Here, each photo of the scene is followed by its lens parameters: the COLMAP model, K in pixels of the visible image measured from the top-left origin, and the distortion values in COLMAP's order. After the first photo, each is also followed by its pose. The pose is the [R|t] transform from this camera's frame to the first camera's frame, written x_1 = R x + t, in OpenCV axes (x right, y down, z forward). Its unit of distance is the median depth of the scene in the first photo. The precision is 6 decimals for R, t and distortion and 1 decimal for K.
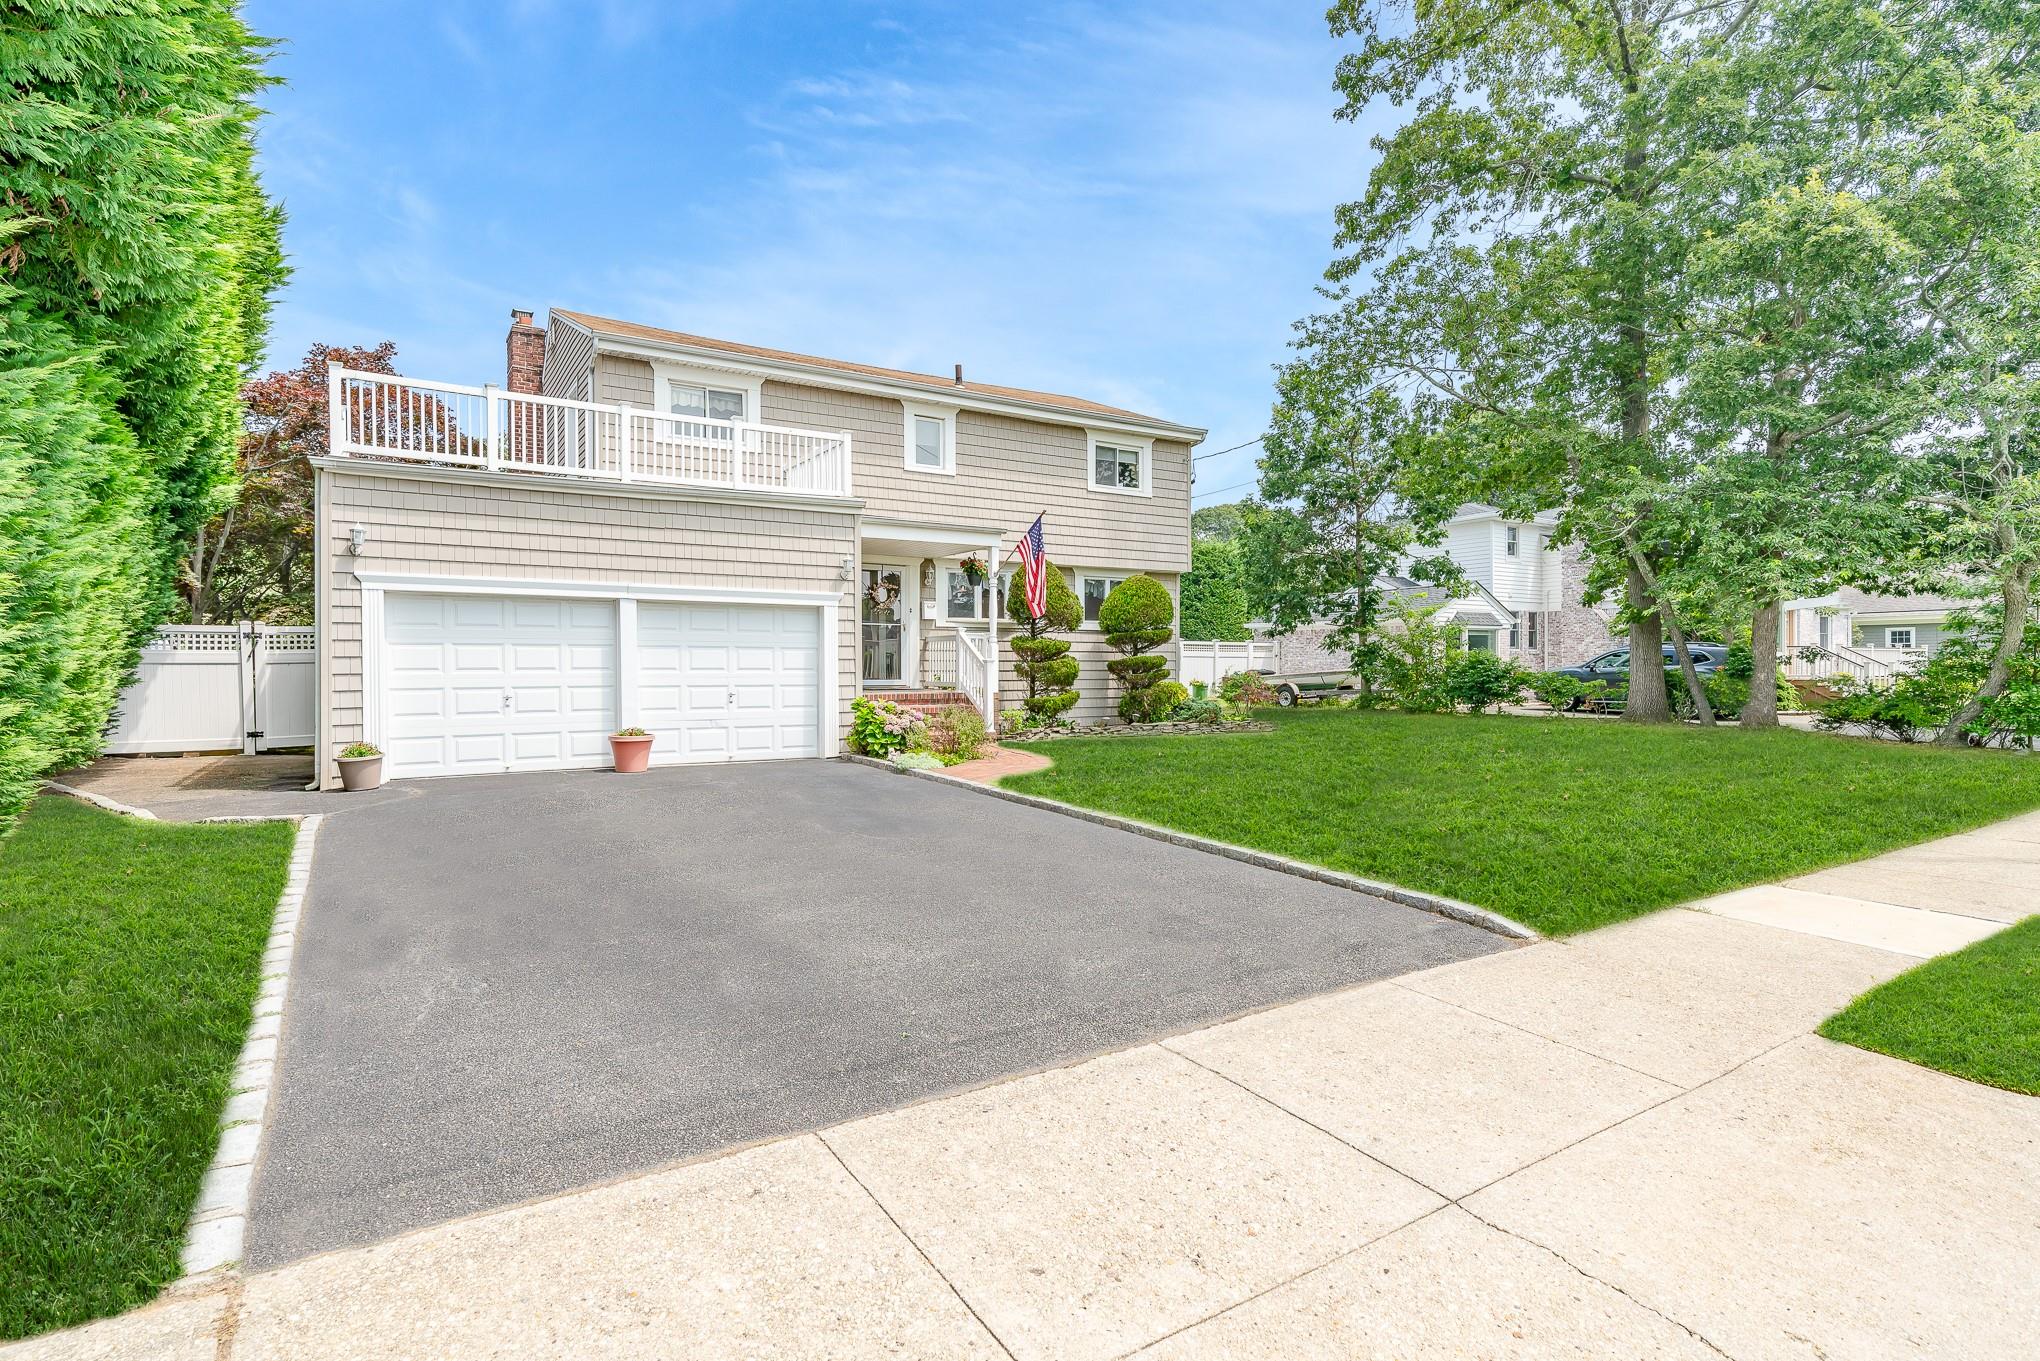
lens RADIAL K [[1000.3, 0, 1015.5], [0, 1000.3, 667.1], [0, 0, 1]] dist [0.001100, -0.000047]
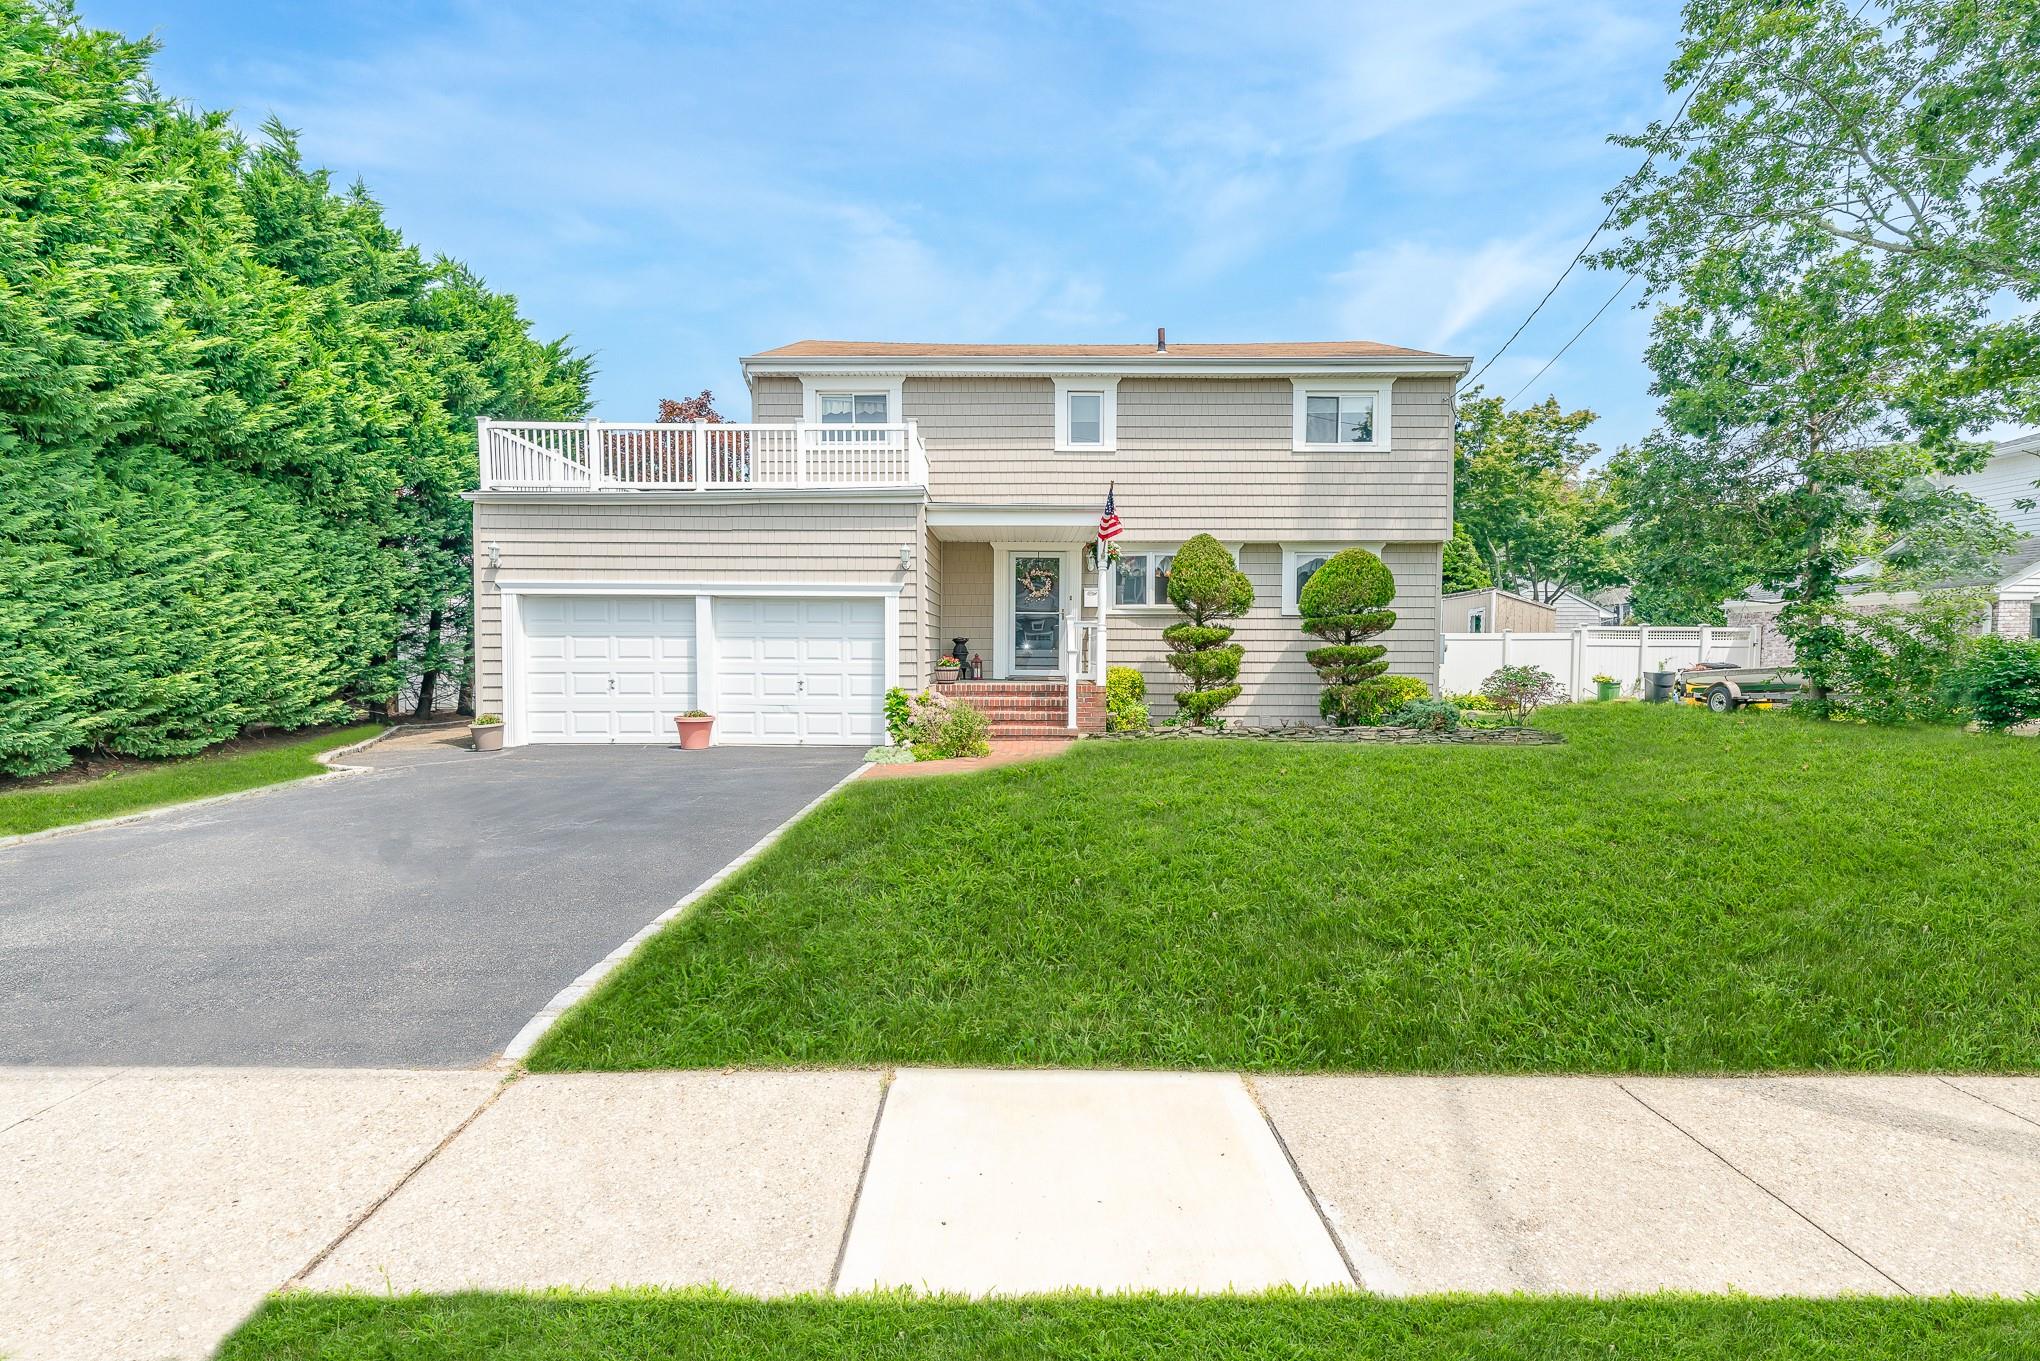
lens RADIAL K [[969.1, 0, 1014.0], [0, 969.1, 699.0], [0, 0, 1]] dist [0.005158, 0.001127]
pose [[0.847476, 0.025581, -0.530217, 0.383445], [-0.003792, 0.999104, 0.042143, 0.000531], [0.530820, -0.033704, 0.846814, 0.202679]]
